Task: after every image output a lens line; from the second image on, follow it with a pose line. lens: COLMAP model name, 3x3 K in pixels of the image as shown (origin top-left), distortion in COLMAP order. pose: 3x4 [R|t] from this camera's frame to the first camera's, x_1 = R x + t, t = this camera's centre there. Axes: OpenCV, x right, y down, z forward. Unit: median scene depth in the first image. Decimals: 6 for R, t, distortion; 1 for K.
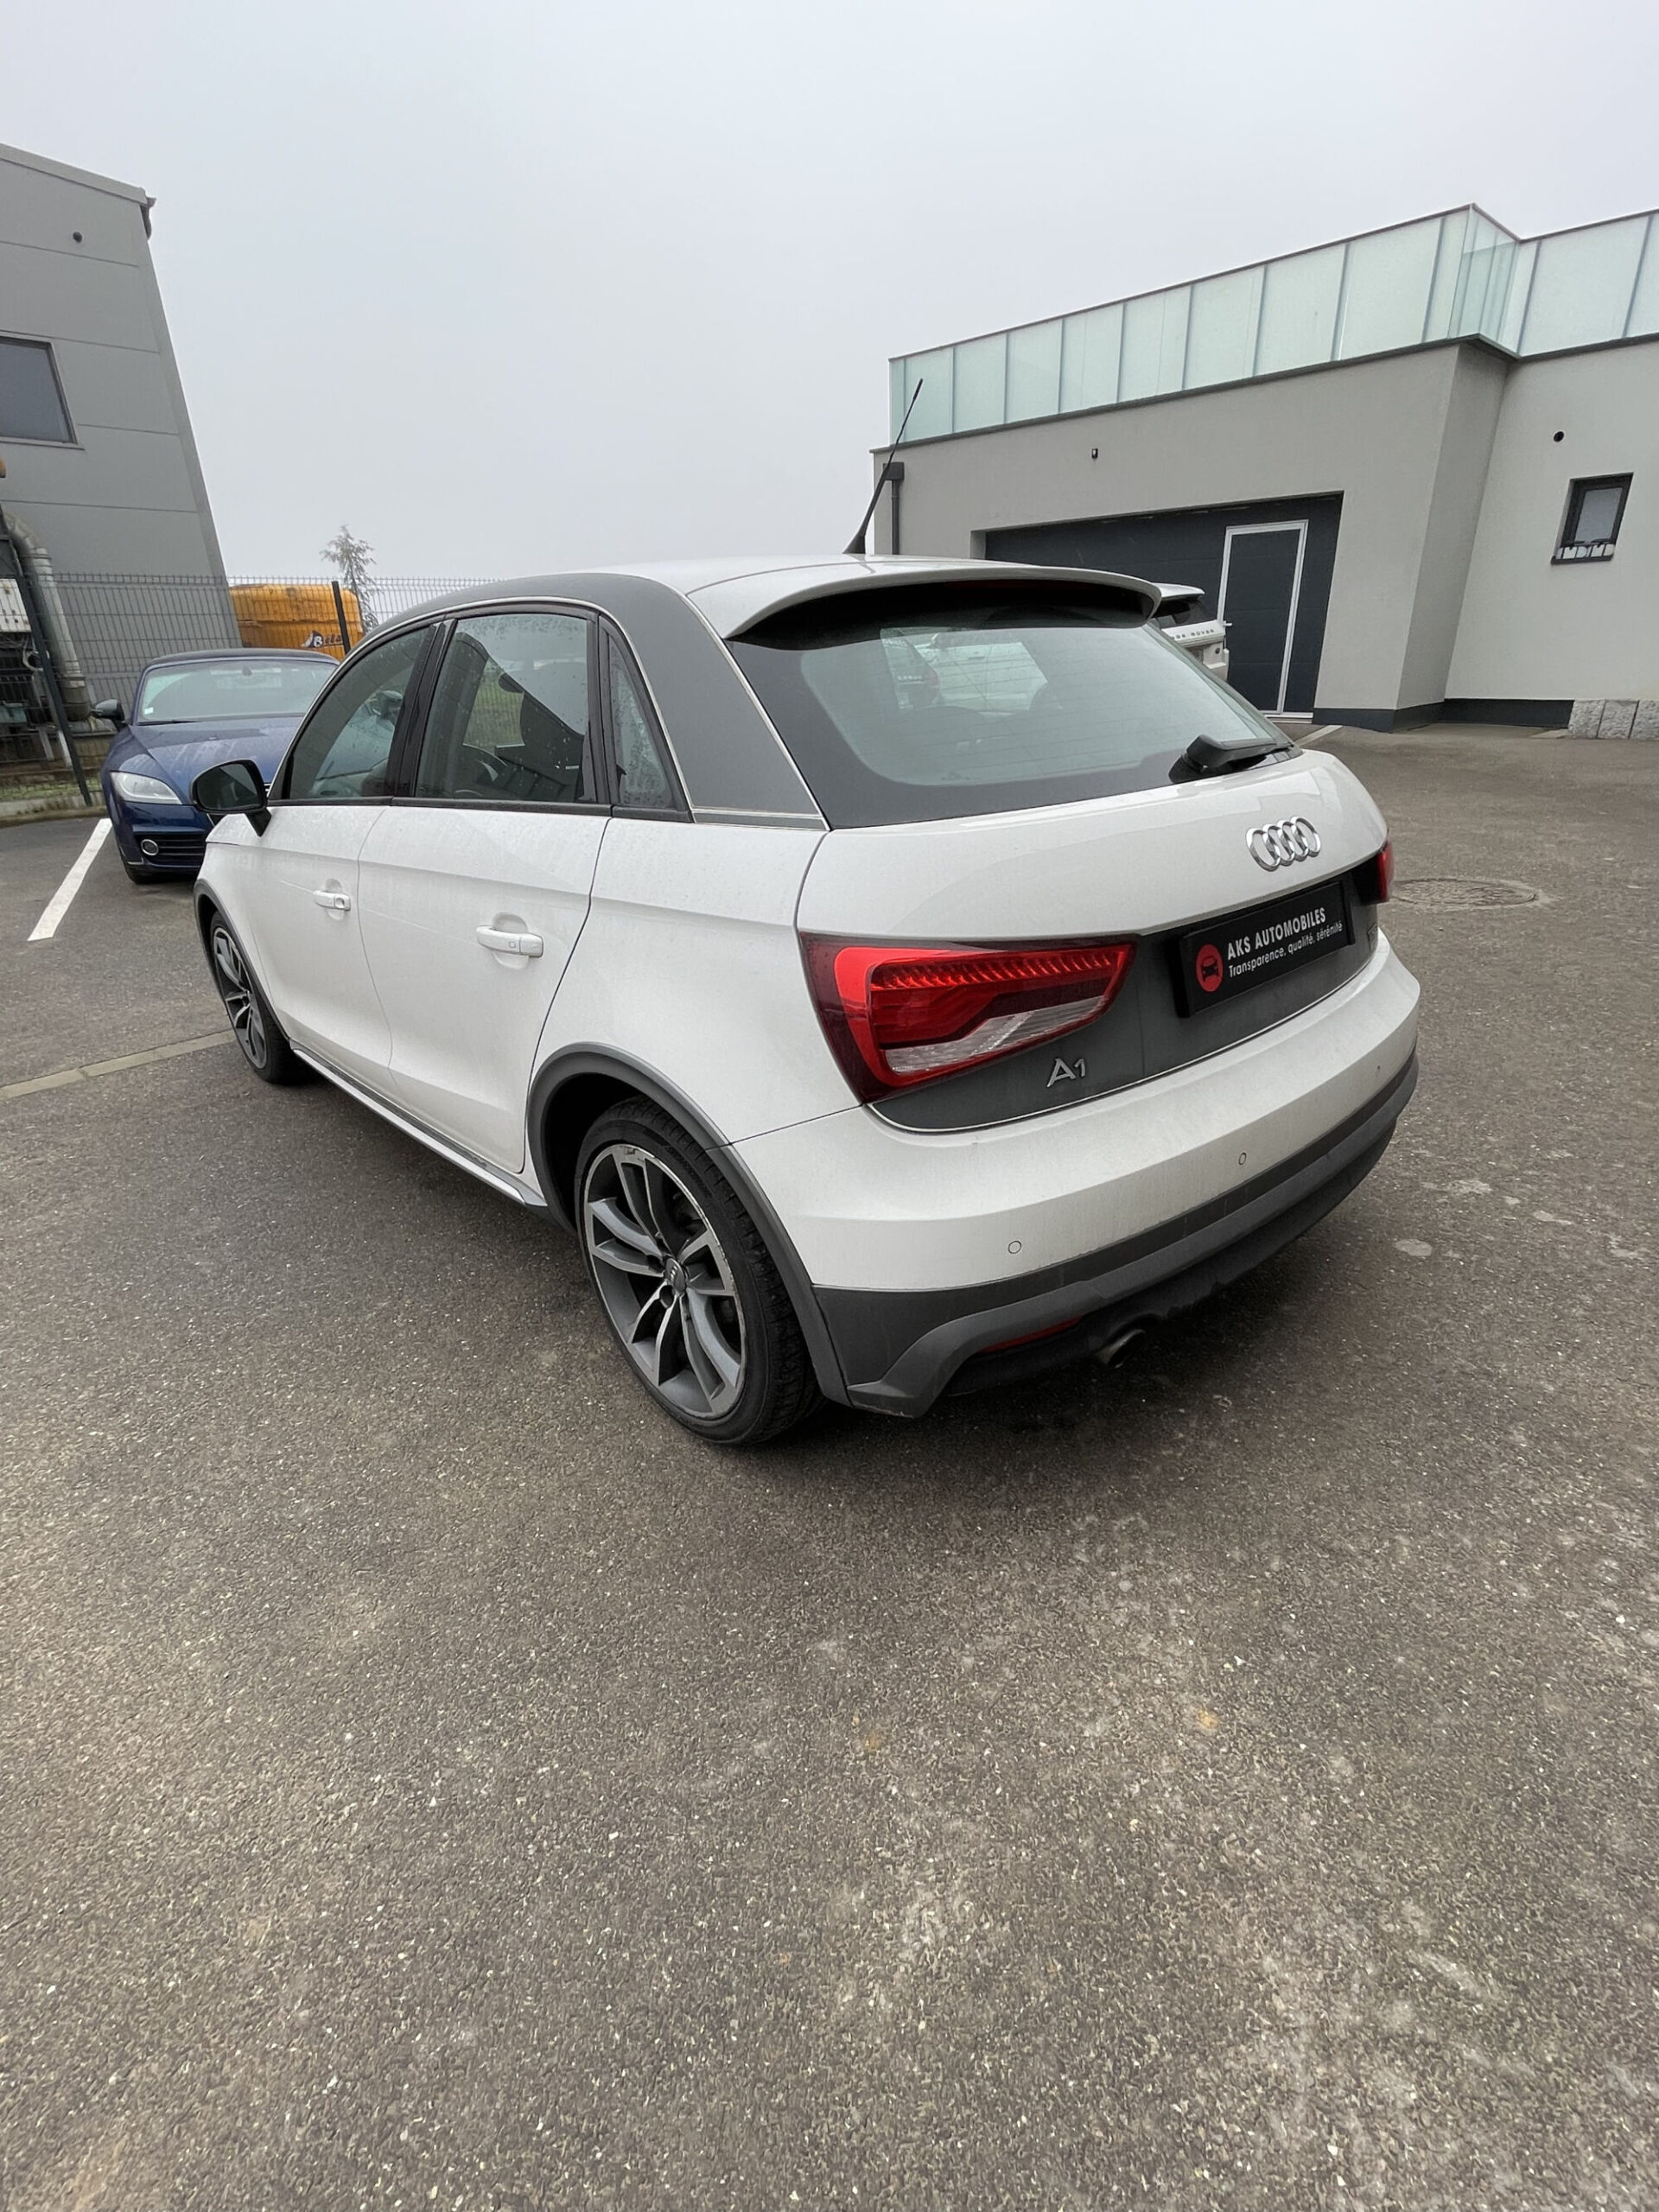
lens RADIAL K [[1039.7, 0, 829.4], [0, 1039.7, 1109.5], [0, 0, 1]] dist [-0.010666, 0.005377]
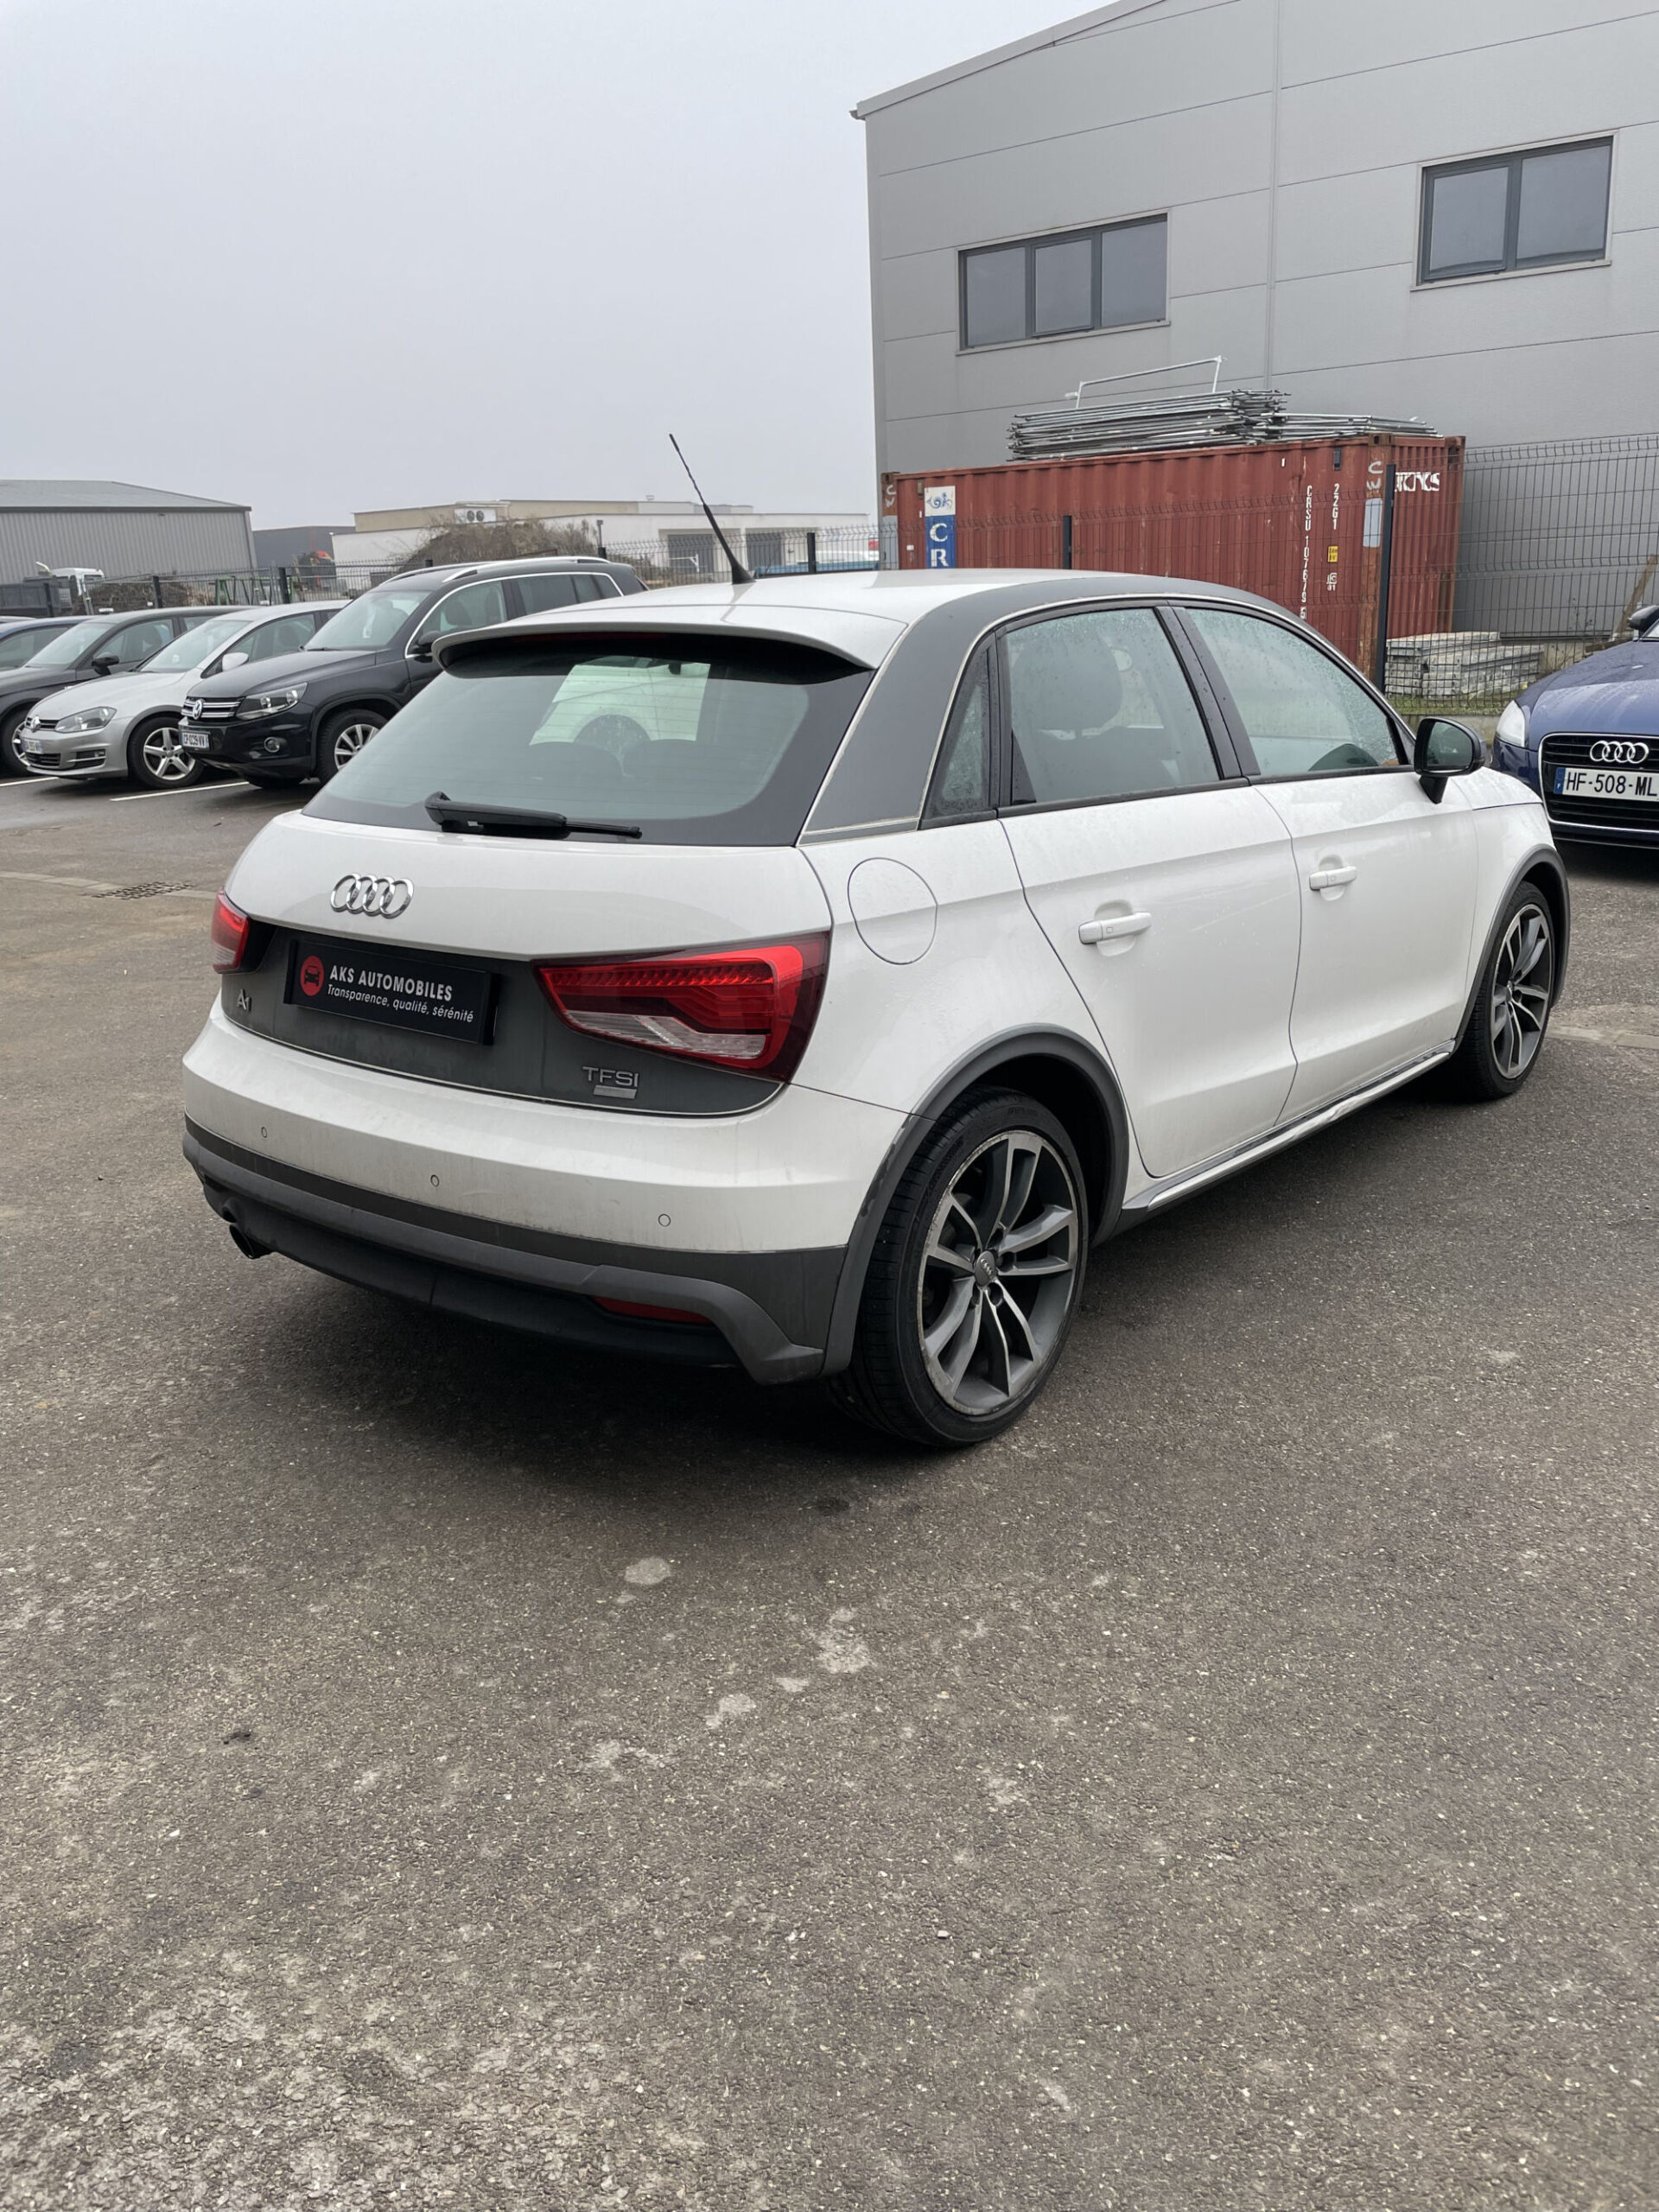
lens RADIAL K [[1673.7, 0, 825.5], [0, 1673.7, 1094.9], [0, 0, 1]] dist [0.092966, -0.127975]
pose [[0.143102, 0.311206, -0.939507, 0.344311], [-0.365077, 0.898932, 0.242159, -0.103855], [0.919913, 0.308339, 0.242253, 0.167950]]
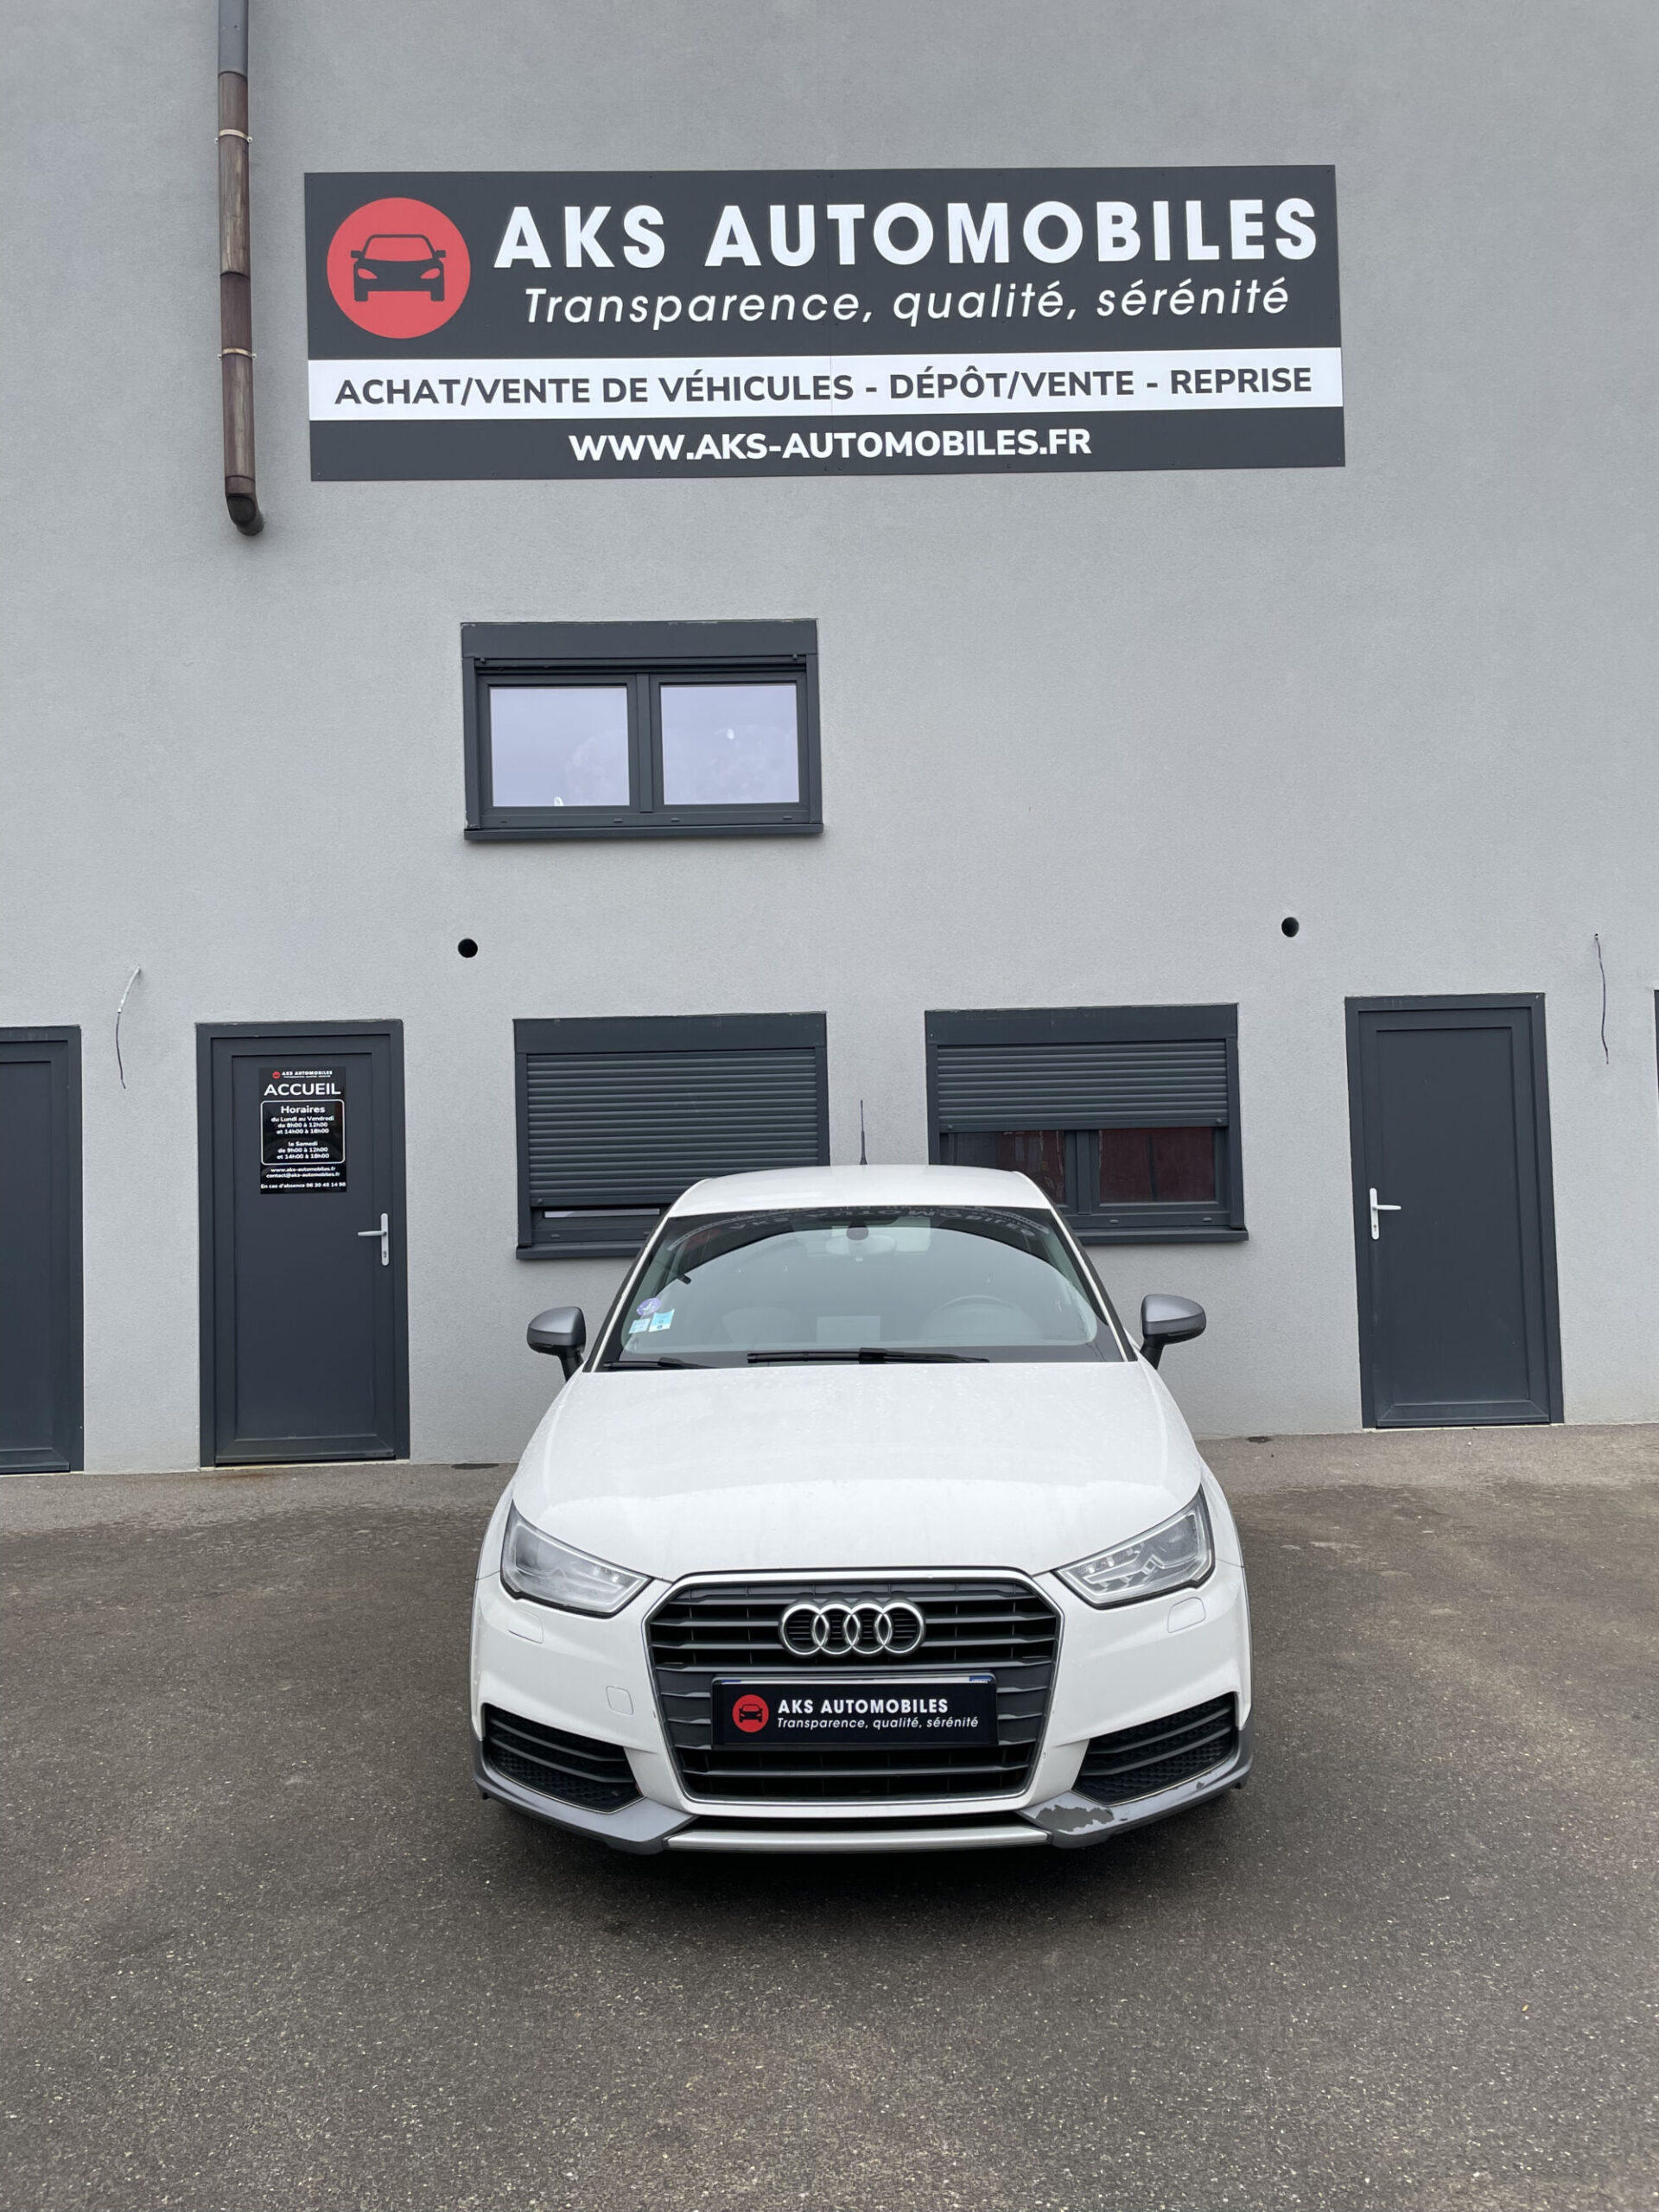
lens RADIAL K [[1672.1, 0, 842.9], [0, 1672.1, 1109.6], [0, 0, 1]] dist [0.095136, -0.131211]
pose [[-0.723330, 0.076245, 0.686280, -0.309426], [0.325034, 0.914484, 0.240983, -0.236995], [-0.609218, 0.397375, -0.686256, 0.510815]]
